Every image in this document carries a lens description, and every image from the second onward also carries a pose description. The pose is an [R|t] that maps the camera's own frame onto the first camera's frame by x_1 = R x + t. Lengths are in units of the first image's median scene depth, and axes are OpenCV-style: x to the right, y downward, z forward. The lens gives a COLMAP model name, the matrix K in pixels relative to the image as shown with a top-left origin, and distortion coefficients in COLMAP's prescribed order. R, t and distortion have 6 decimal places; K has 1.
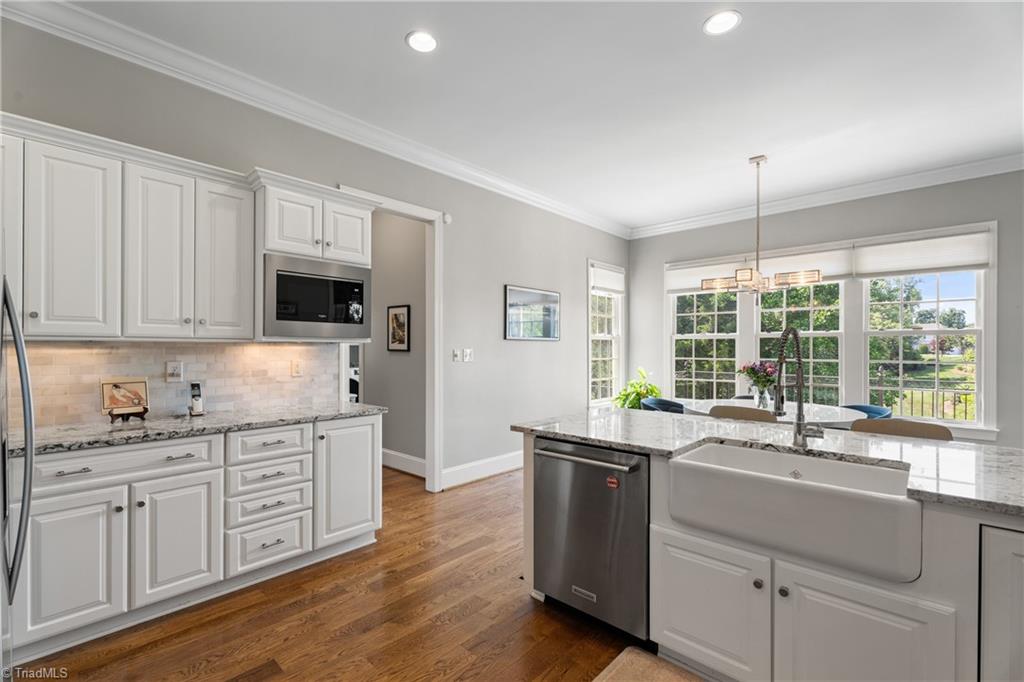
lens RADIAL K [[456.2, 0, 508.4], [0, 456.2, 346.5], [0, 0, 1]] dist [0.004320, 0.000712]
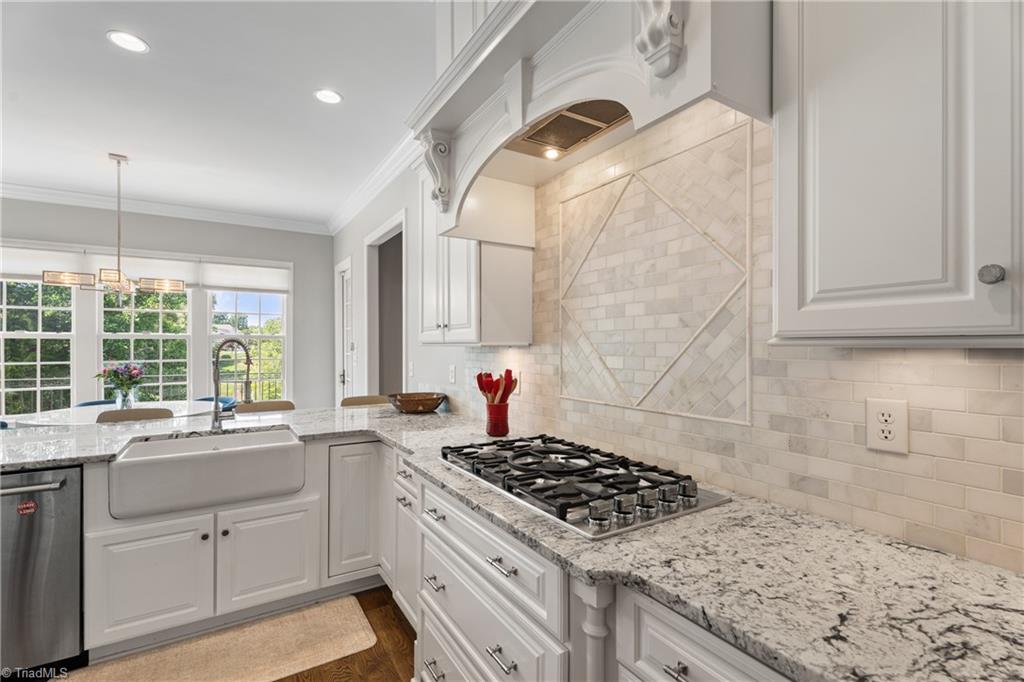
lens RADIAL K [[456.2, 0, 511.6], [0, 456.2, 342.5], [0, 0, 1]] dist [0.004320, 0.000712]
pose [[0.258531, 0.005883, 0.965985, -0.401327], [-0.002656, 0.999982, -0.005379, -0.022572], [-0.965999, -0.001175, 0.258542, -0.145559]]
